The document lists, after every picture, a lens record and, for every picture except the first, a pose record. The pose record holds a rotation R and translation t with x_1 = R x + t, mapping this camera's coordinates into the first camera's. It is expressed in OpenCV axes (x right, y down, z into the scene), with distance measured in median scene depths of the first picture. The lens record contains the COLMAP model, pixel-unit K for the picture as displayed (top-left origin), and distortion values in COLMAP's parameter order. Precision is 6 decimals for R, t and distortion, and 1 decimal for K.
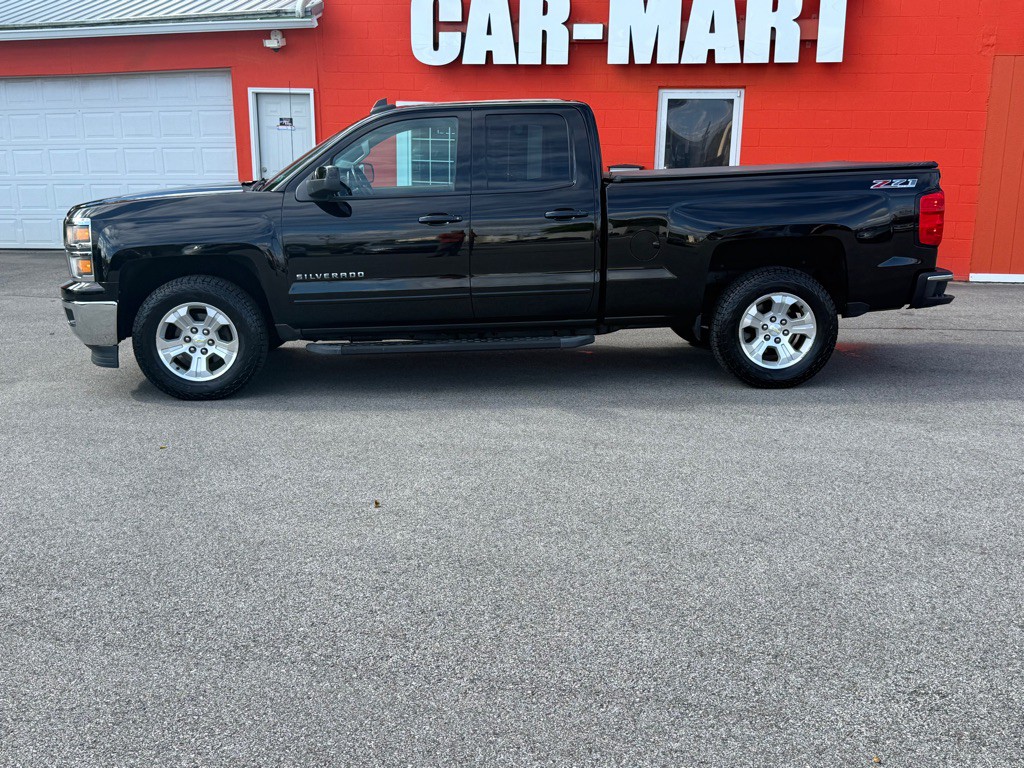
lens RADIAL K [[939.6, 0, 512.0], [0, 939.6, 384.0], [0, 0, 1]] dist [0.127449, -0.233325]
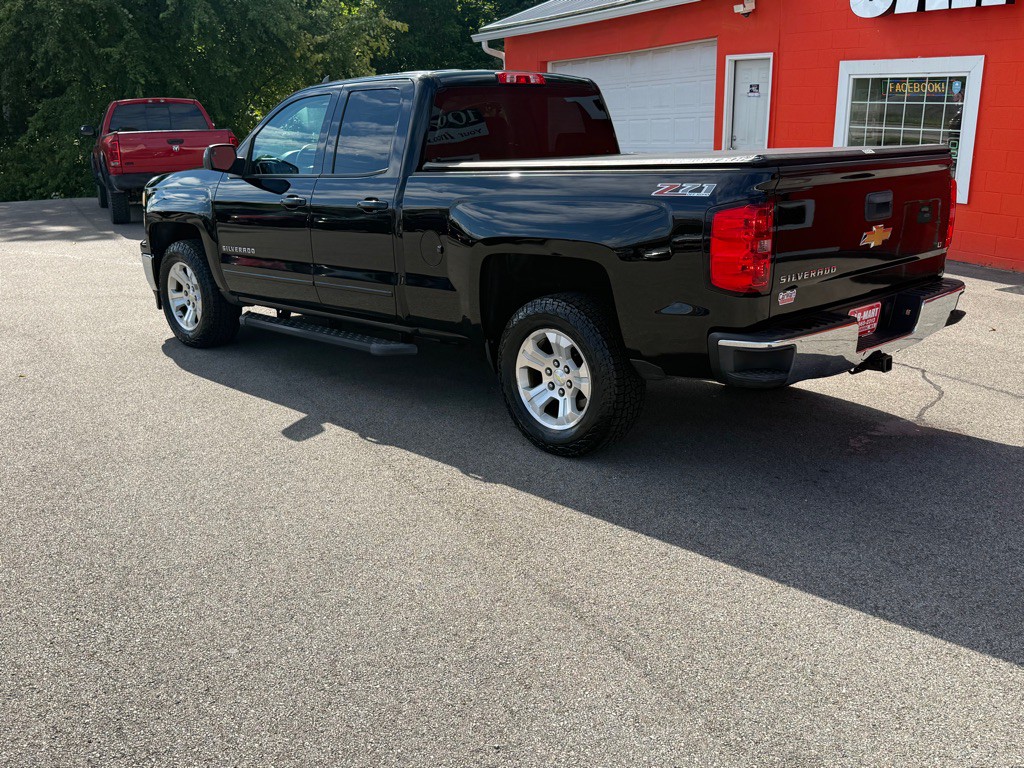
lens RADIAL K [[894.5, 0, 512.0], [0, 894.5, 384.0], [0, 0, 1]] dist [0.073515, -0.169547]
pose [[0.690463, 0.192629, -0.697248, 0.744476], [-0.154515, 0.980920, 0.117988, -0.129869], [0.706672, 0.026269, 0.707053, 0.473580]]
